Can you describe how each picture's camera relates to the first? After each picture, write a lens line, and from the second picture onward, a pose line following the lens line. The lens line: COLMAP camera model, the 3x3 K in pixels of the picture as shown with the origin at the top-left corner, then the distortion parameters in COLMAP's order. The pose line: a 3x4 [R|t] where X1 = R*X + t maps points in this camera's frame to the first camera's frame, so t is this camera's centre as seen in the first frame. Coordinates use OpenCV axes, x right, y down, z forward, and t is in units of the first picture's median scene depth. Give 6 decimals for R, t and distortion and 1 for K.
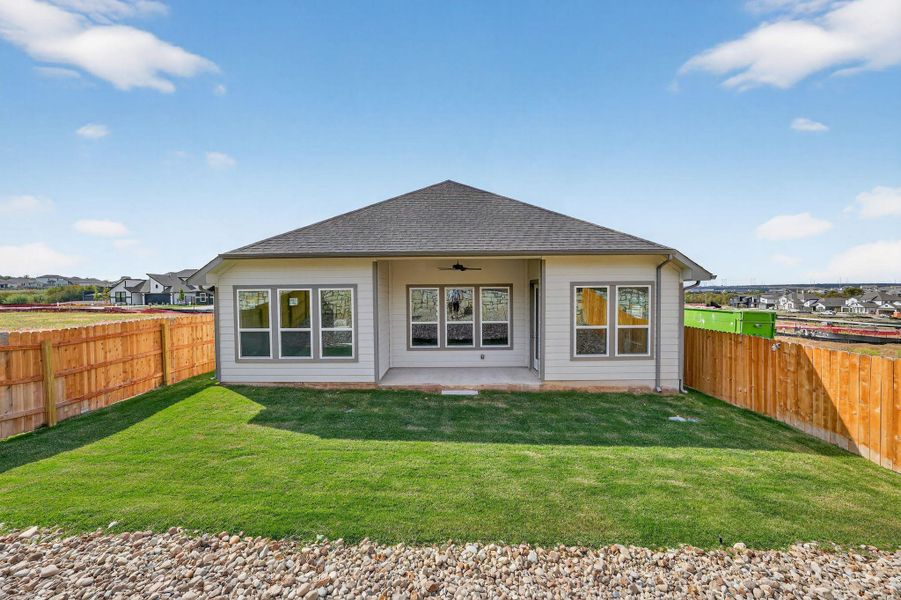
lens RADIAL K [[330.9, 0, 452.6], [0, 330.9, 298.5], [0, 0, 1]] dist [-0.011669, 0.000391]
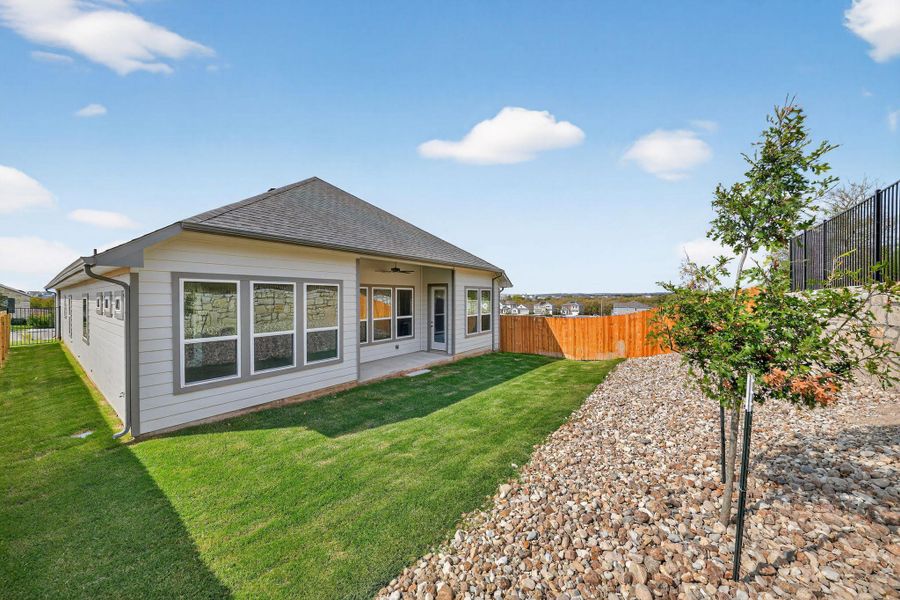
lens RADIAL K [[350.7, 0, 454.5], [0, 350.7, 300.1], [0, 0, 1]] dist [-0.015399, 0.000116]
pose [[0.510586, 0.004082, 0.859817, -1.034723], [0.008968, 0.999909, -0.010073, 0.028733], [-0.859780, 0.012854, 0.510503, 0.219578]]
